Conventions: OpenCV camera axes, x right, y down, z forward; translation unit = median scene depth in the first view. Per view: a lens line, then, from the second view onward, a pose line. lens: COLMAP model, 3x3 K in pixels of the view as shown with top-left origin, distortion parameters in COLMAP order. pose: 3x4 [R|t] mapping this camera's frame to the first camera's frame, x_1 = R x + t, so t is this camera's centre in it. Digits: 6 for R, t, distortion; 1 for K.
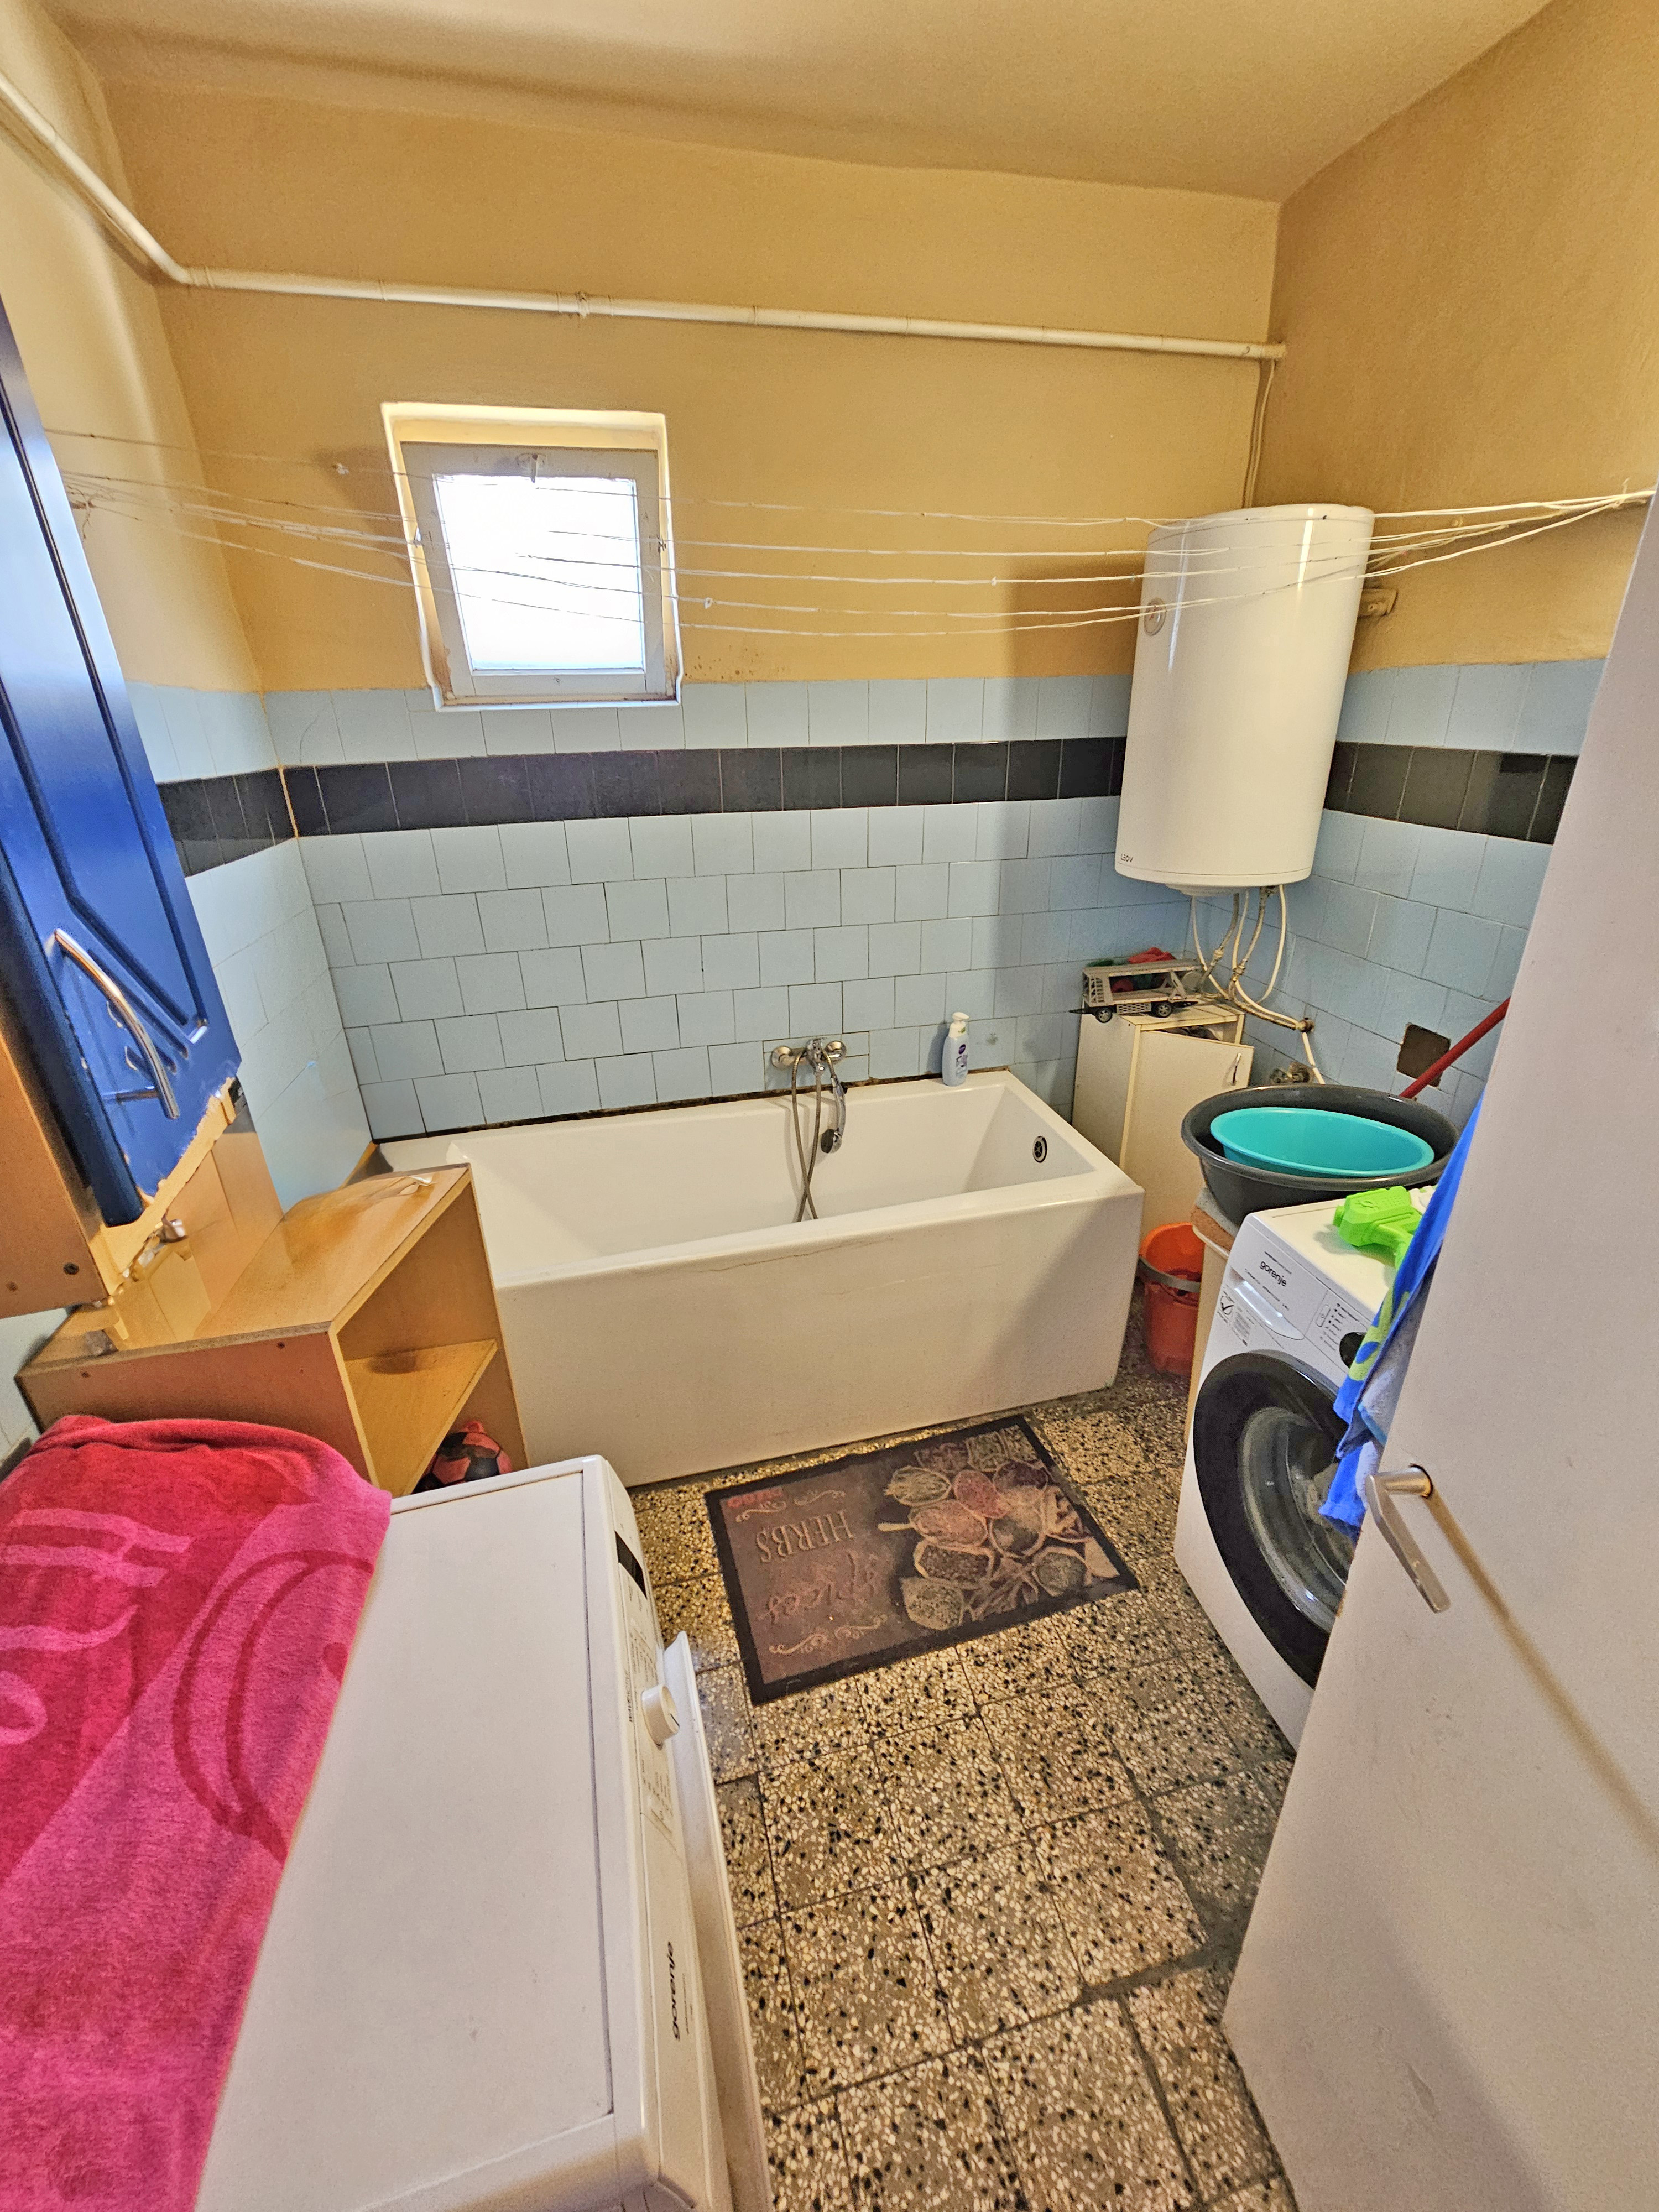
lens RADIAL K [[911.5, 0, 829.0], [0, 911.5, 1096.9], [0, 0, 1]] dist [0.000736, -0.000650]
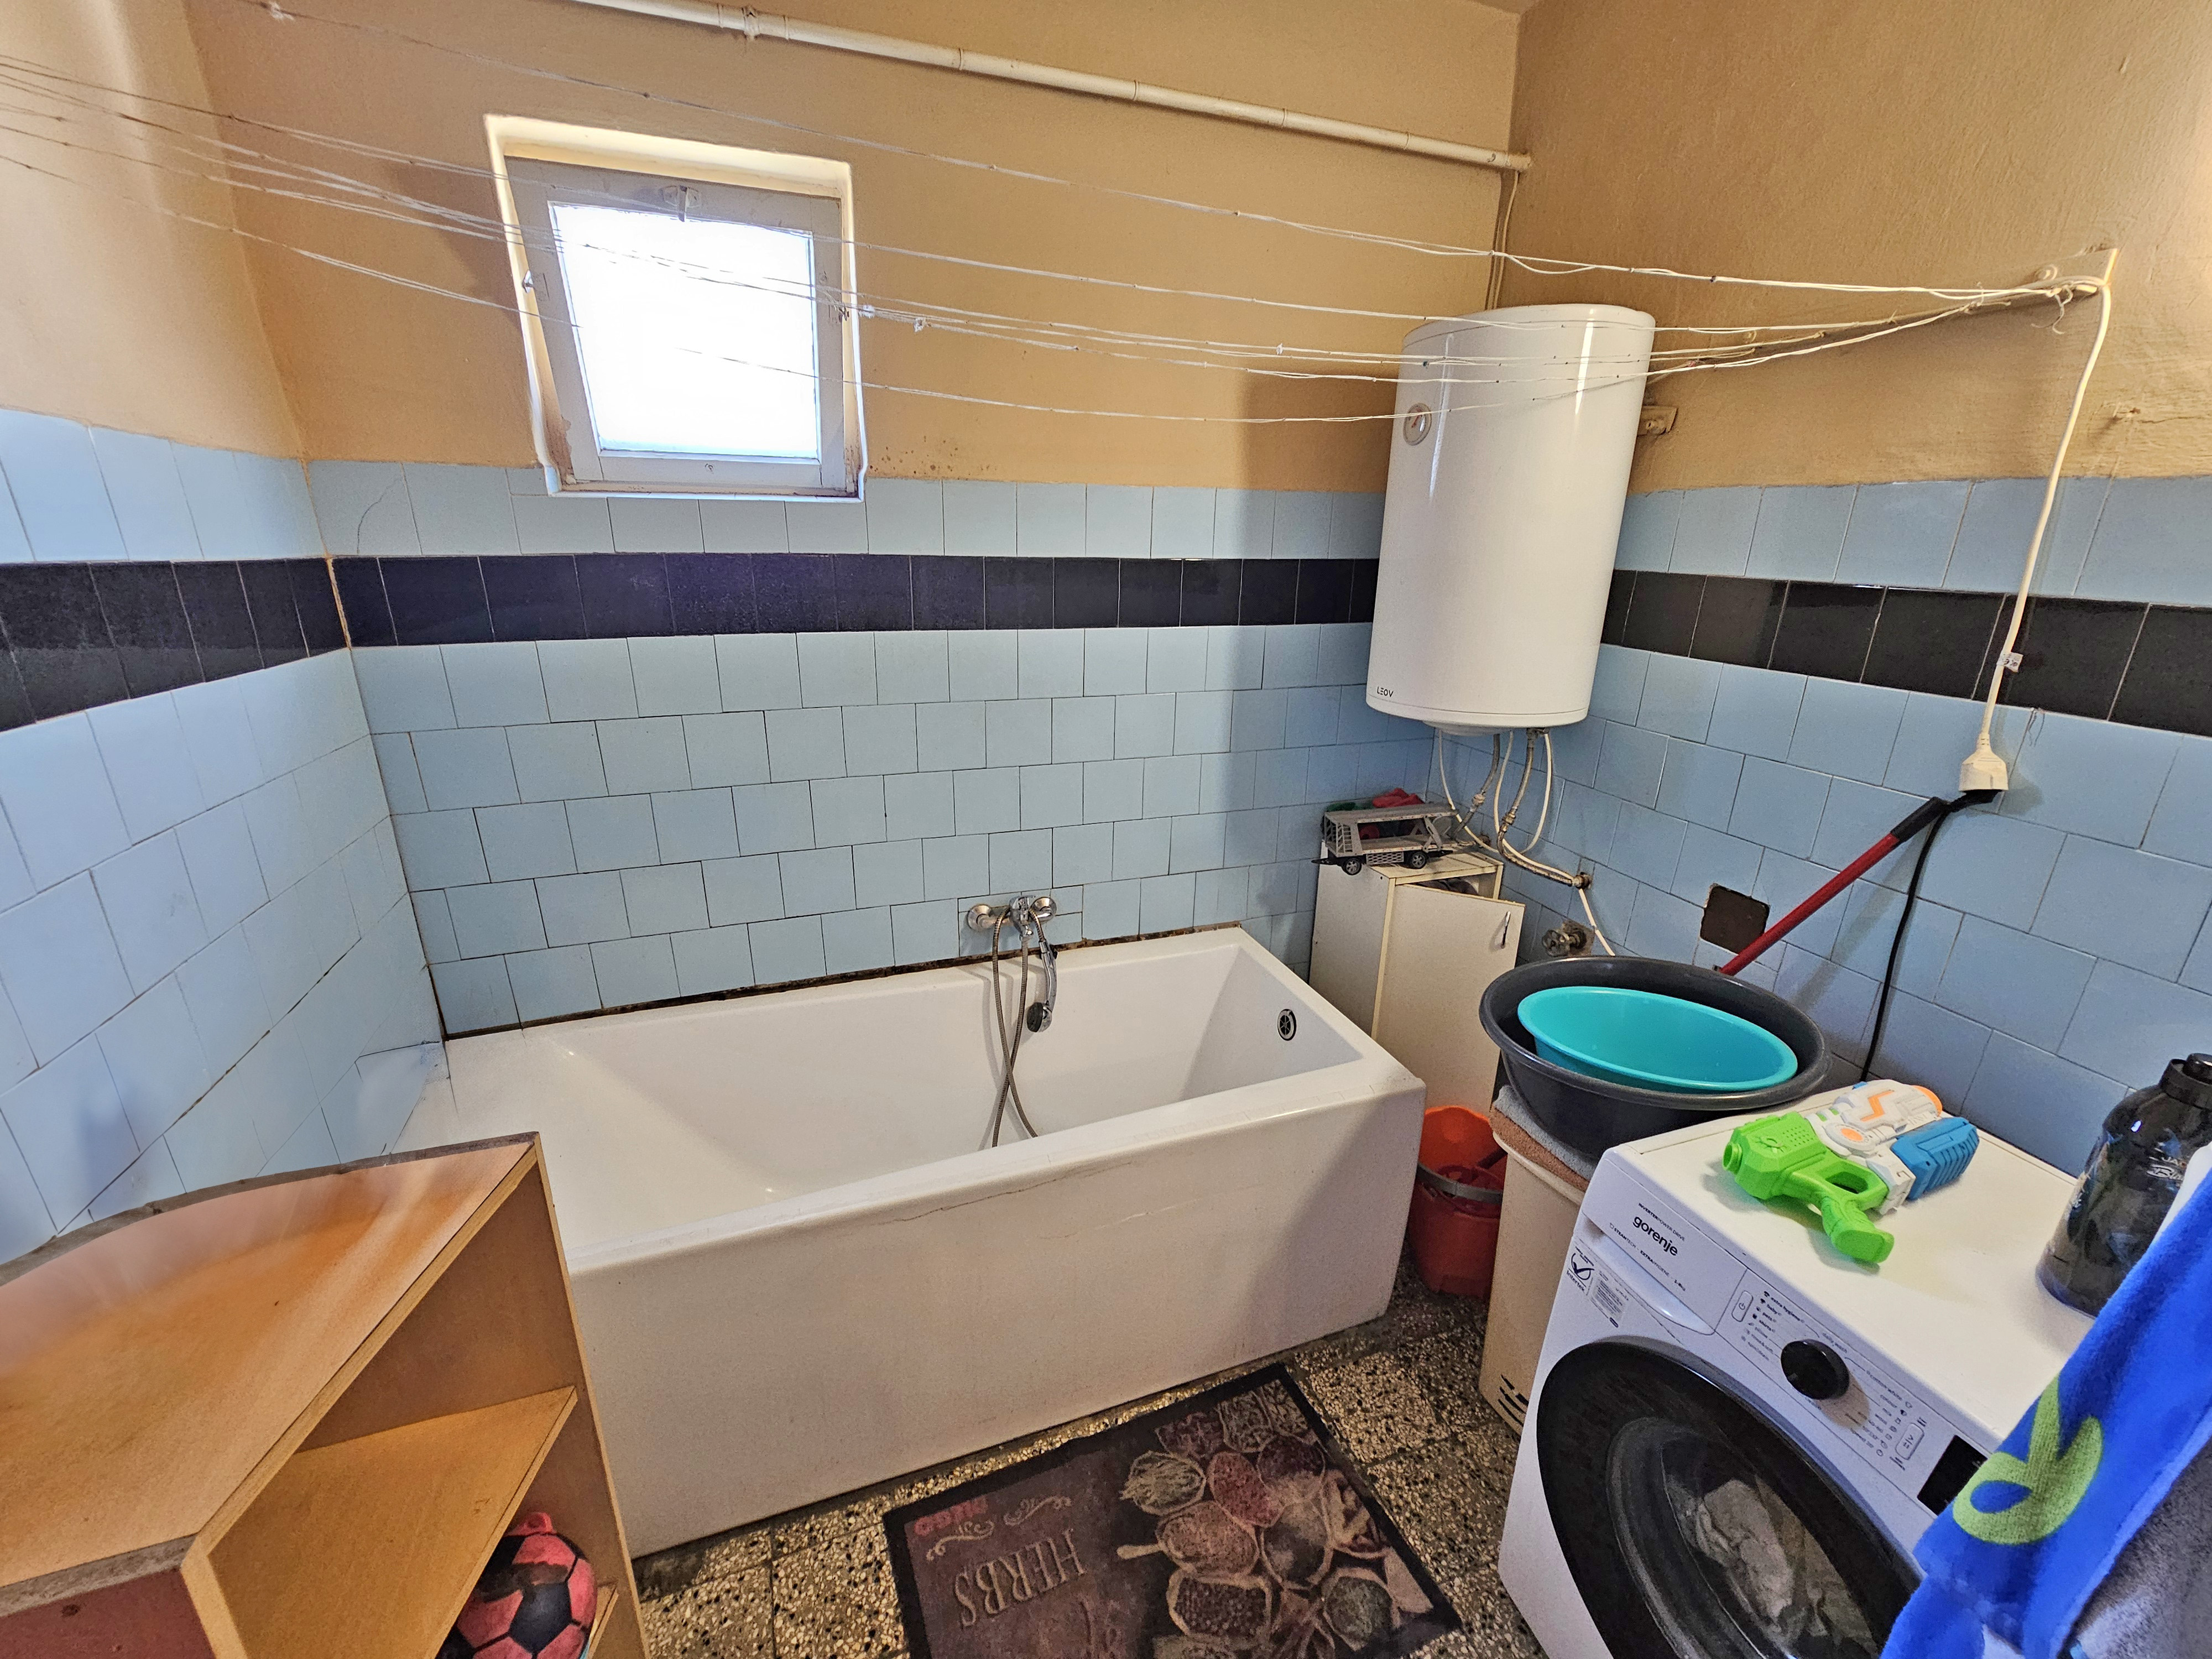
lens RADIAL K [[911.5, 0, 1103.5], [0, 911.5, 837.2], [0, 0, 1]] dist [0.000736, -0.000650]
pose [[0.993934, -0.000244, 0.109975, -0.038780], [0.009701, 0.996294, -0.085469, -0.054704], [-0.109547, 0.086017, 0.990253, 0.189551]]
